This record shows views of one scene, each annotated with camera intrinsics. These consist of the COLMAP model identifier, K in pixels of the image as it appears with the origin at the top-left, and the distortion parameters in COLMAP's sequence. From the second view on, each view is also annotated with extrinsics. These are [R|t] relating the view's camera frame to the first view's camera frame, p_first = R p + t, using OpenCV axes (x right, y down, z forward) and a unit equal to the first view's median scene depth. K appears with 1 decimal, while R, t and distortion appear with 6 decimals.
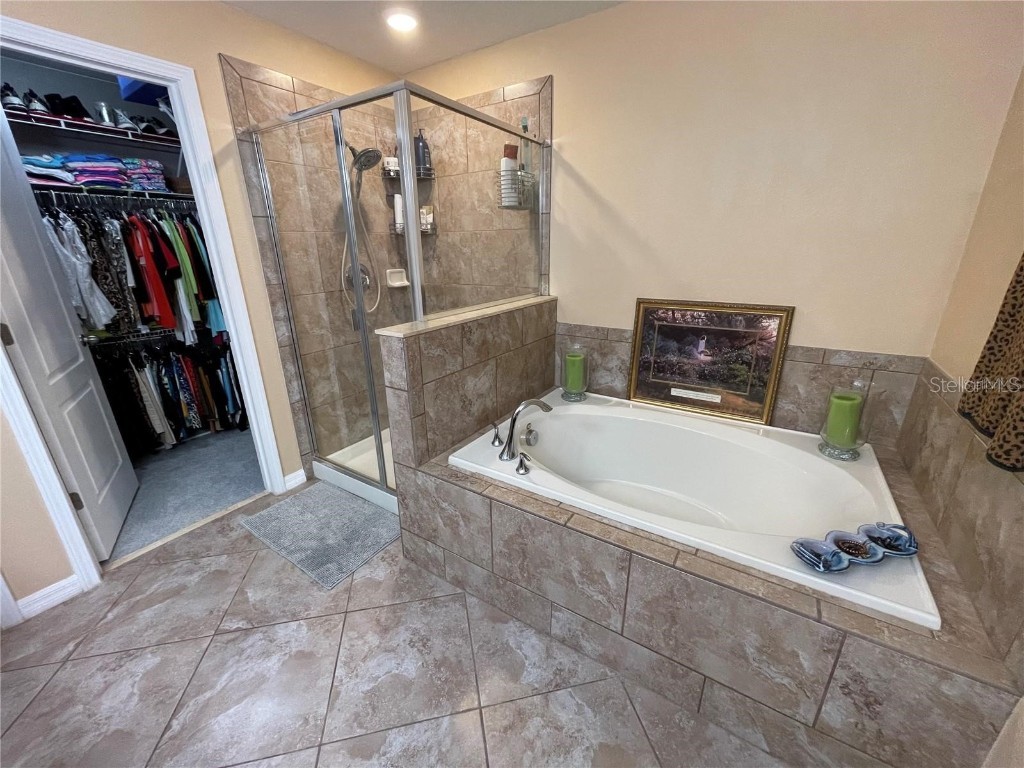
lens RADIAL K [[412.9, 0, 509.6], [0, 412.9, 387.4], [0, 0, 1]] dist [-0.000392, 0.000308]
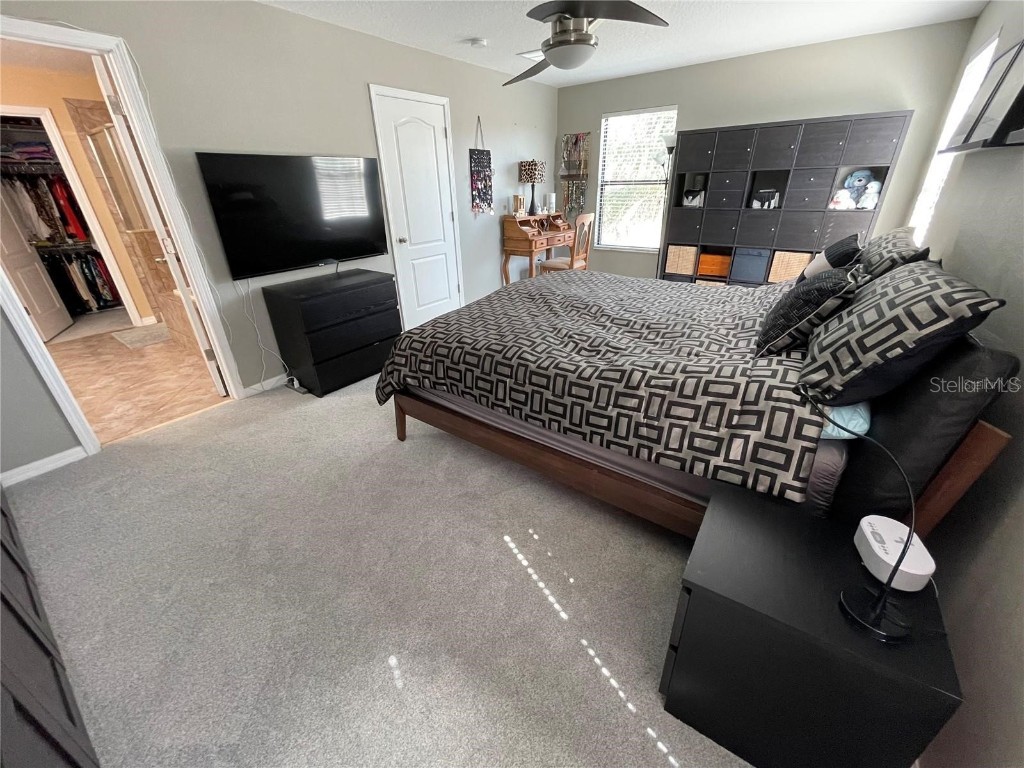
lens RADIAL K [[412.9, 0, 505.7], [0, 412.9, 385.6], [0, 0, 1]] dist [-0.000392, 0.000308]
pose [[0.997782, 0.017438, -0.064242, 1.546711], [-0.009506, 0.992513, 0.121768, 0.334622], [0.065885, -0.120887, 0.990477, -1.007084]]
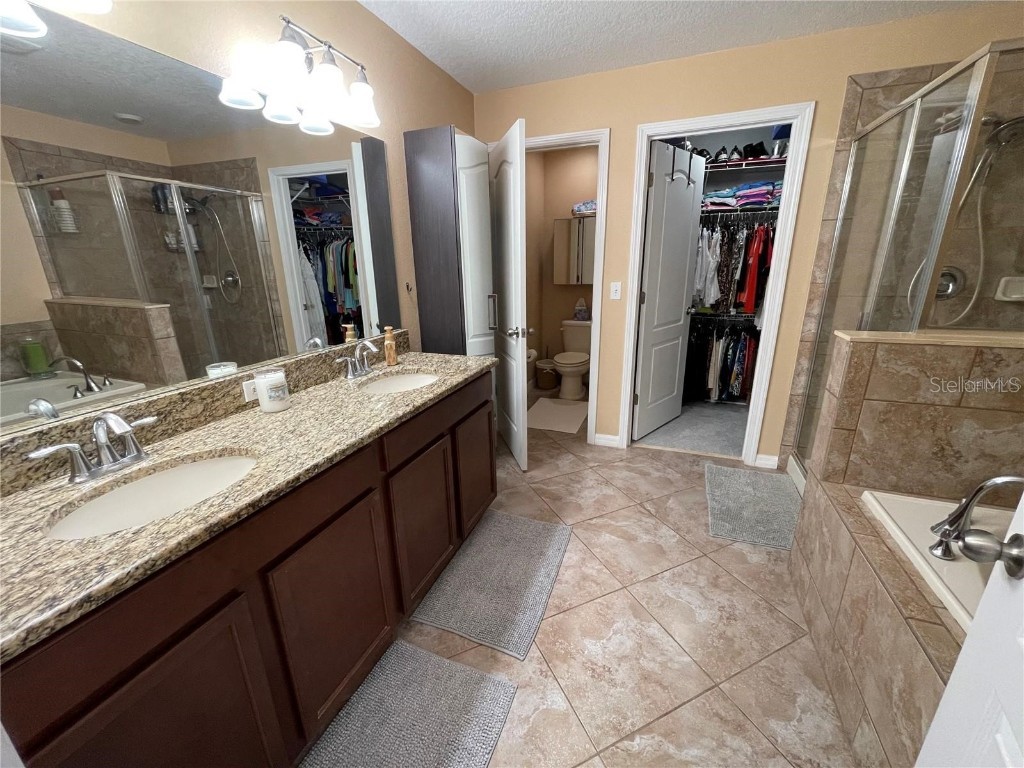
lens RADIAL K [[412.9, 0, 513.0], [0, 412.9, 386.3], [0, 0, 1]] dist [-0.000392, 0.000308]
pose [[0.211494, 0.295435, -0.931659, 0.362082], [-0.305233, 0.925510, 0.224195, -0.000723], [0.928495, 0.236958, 0.285917, 0.025806]]
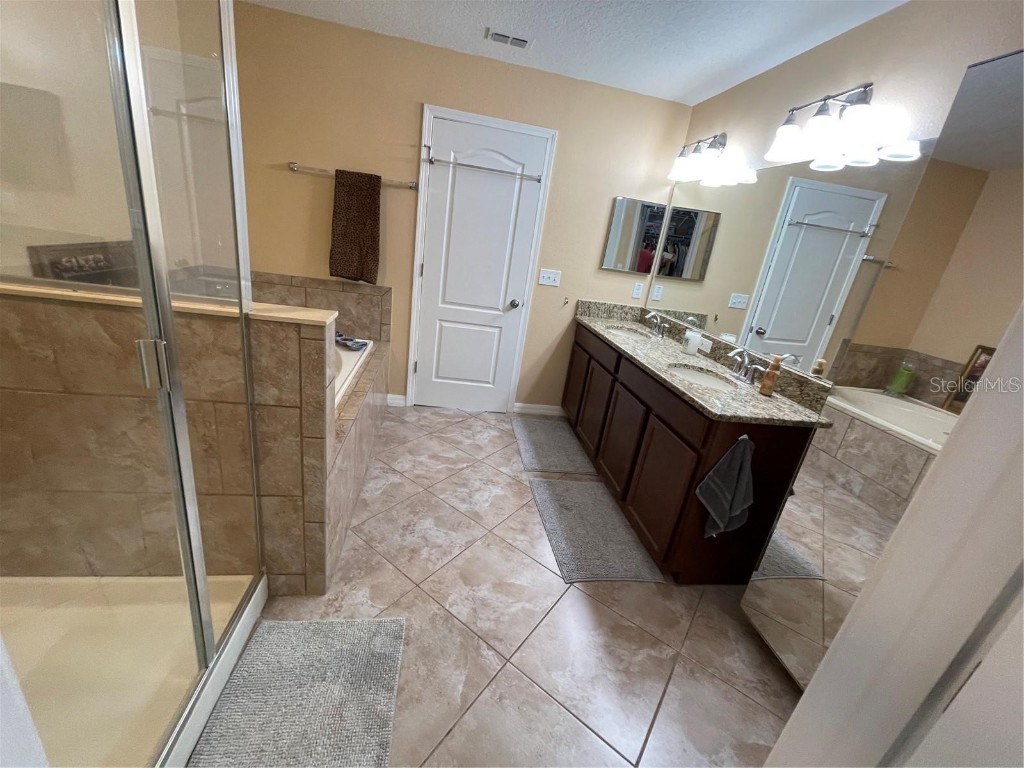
lens RADIAL K [[412.9, 0, 511.6], [0, 412.9, 382.0], [0, 0, 1]] dist [-0.000392, 0.000308]
pose [[-0.657653, -0.326313, 0.678979, -0.870484], [0.120131, 0.844352, 0.522148, -0.314928], [-0.743681, 0.424958, -0.516090, 0.916388]]
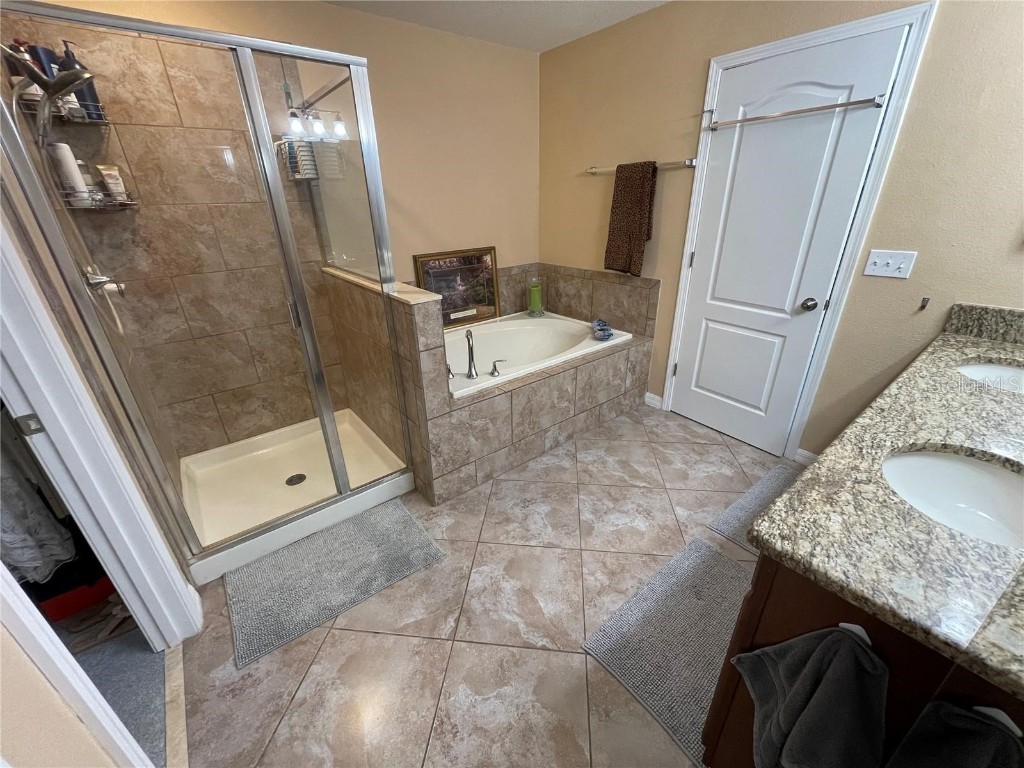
lens RADIAL K [[412.9, 0, 510.5], [0, 412.9, 386.3], [0, 0, 1]] dist [-0.000392, 0.000308]
pose [[0.319307, -0.388921, 0.864166, -0.965077], [0.330232, 0.900410, 0.283213, -0.120614], [-0.888251, 0.194943, 0.415941, 0.280535]]
